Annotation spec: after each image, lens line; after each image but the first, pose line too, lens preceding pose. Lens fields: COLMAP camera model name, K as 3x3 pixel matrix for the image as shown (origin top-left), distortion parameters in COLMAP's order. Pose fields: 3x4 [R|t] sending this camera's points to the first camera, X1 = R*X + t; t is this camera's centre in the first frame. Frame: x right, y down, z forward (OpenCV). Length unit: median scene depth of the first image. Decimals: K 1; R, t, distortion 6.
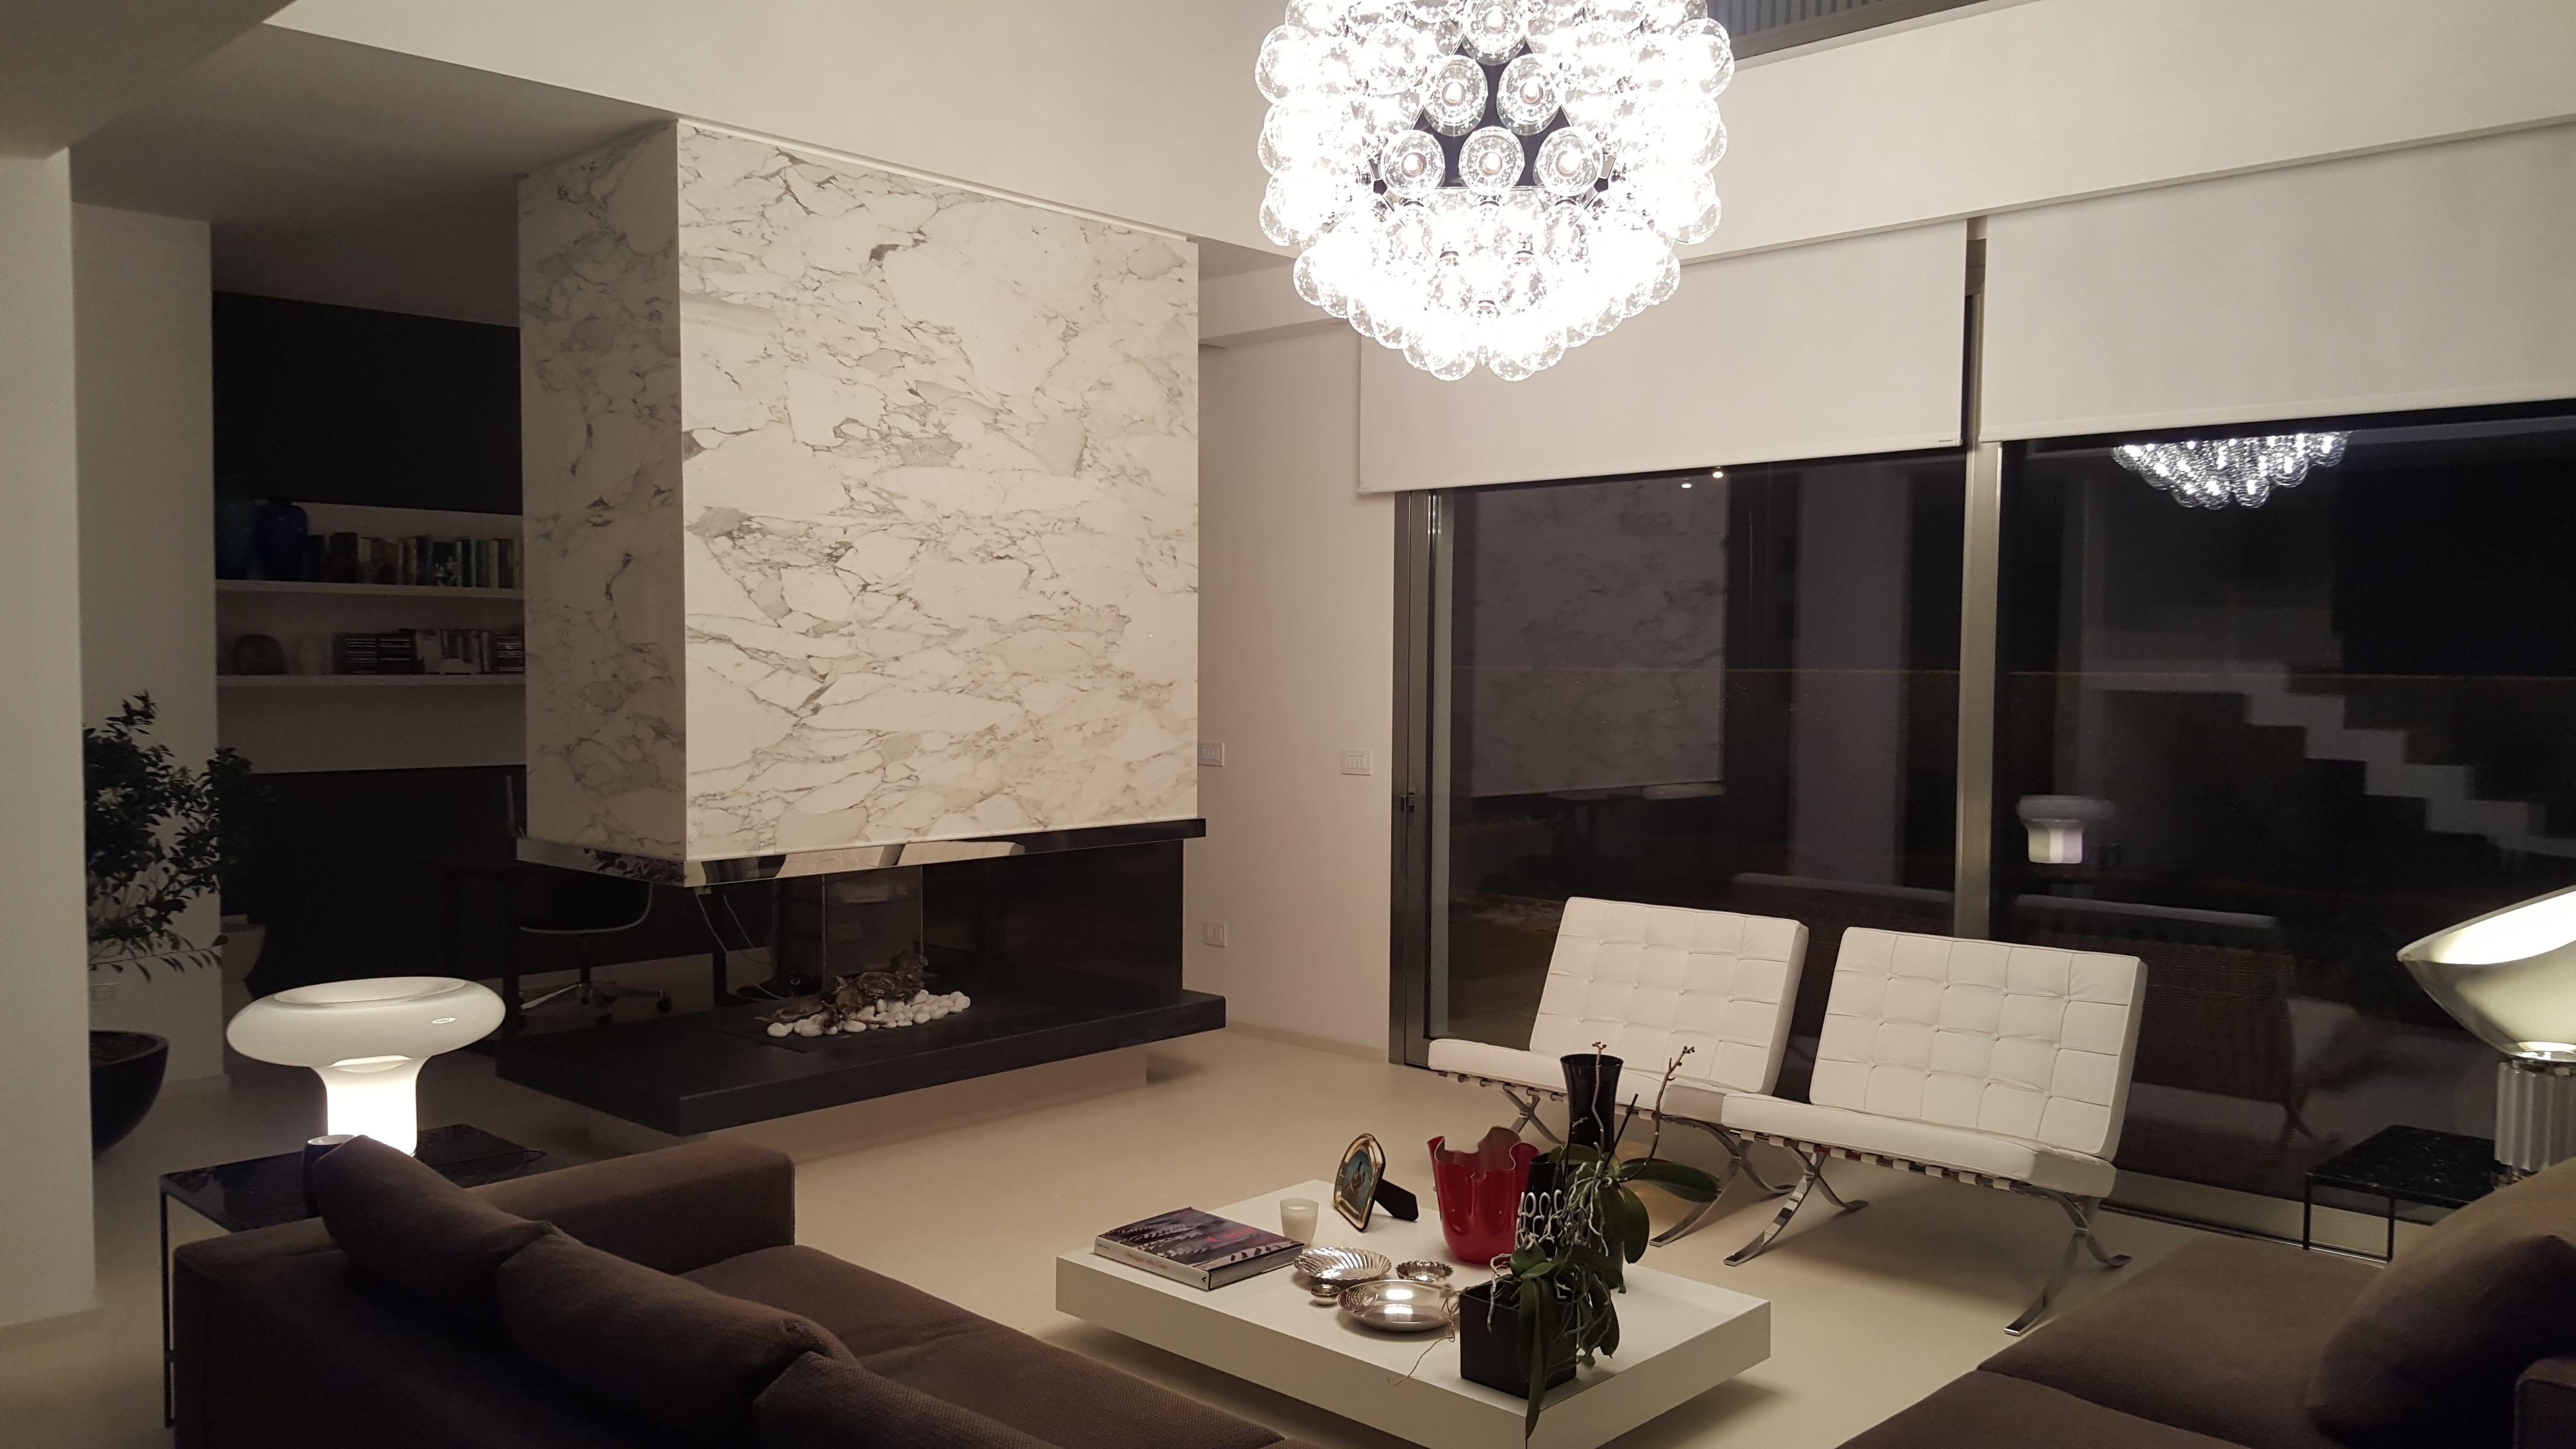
lens RADIAL K [[1862.1, 0, 1346.4], [0, 1862.1, 727.4], [0, 0, 1]] dist [0.085406, -0.209510]
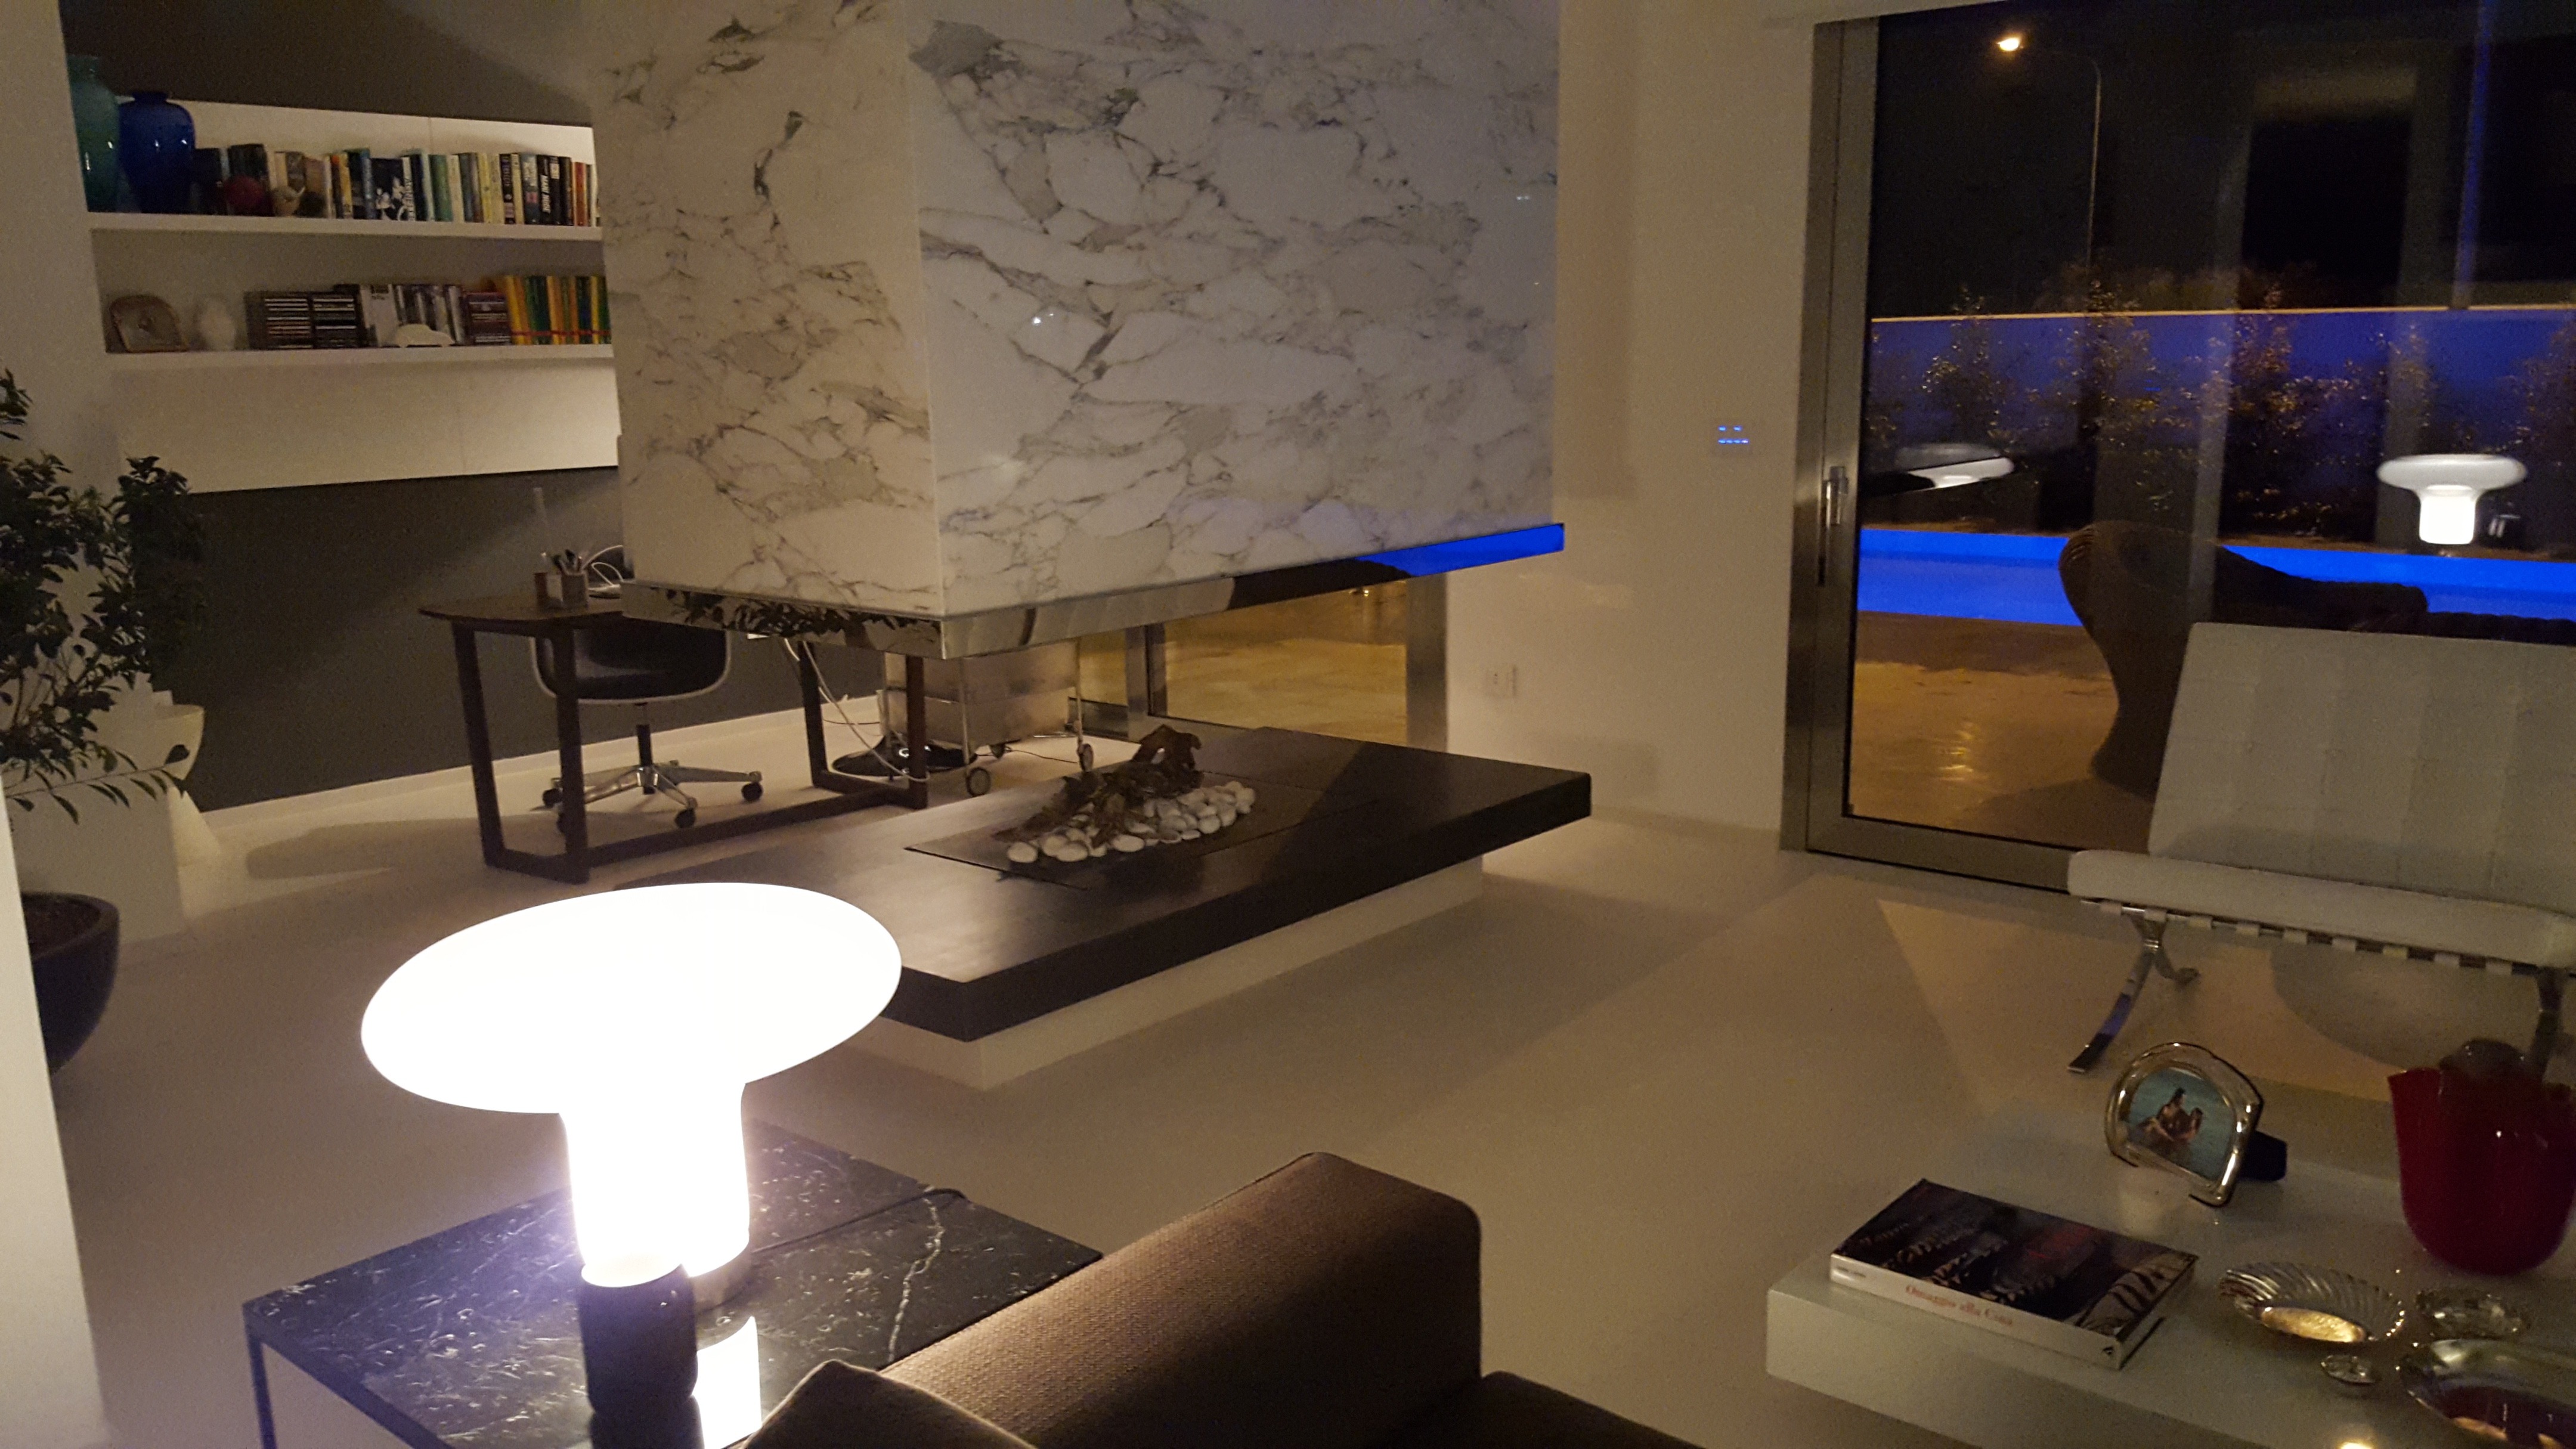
lens RADIAL K [[1954.3, 0, 1279.4], [0, 1954.3, 780.0], [0, 0, 1]] dist [0.112457, -0.255759]
pose [[0.999469, -0.029442, 0.013957, -0.223690], [0.026375, 0.982577, 0.183977, 0.005596], [-0.019130, -0.183511, 0.982831, 0.305032]]
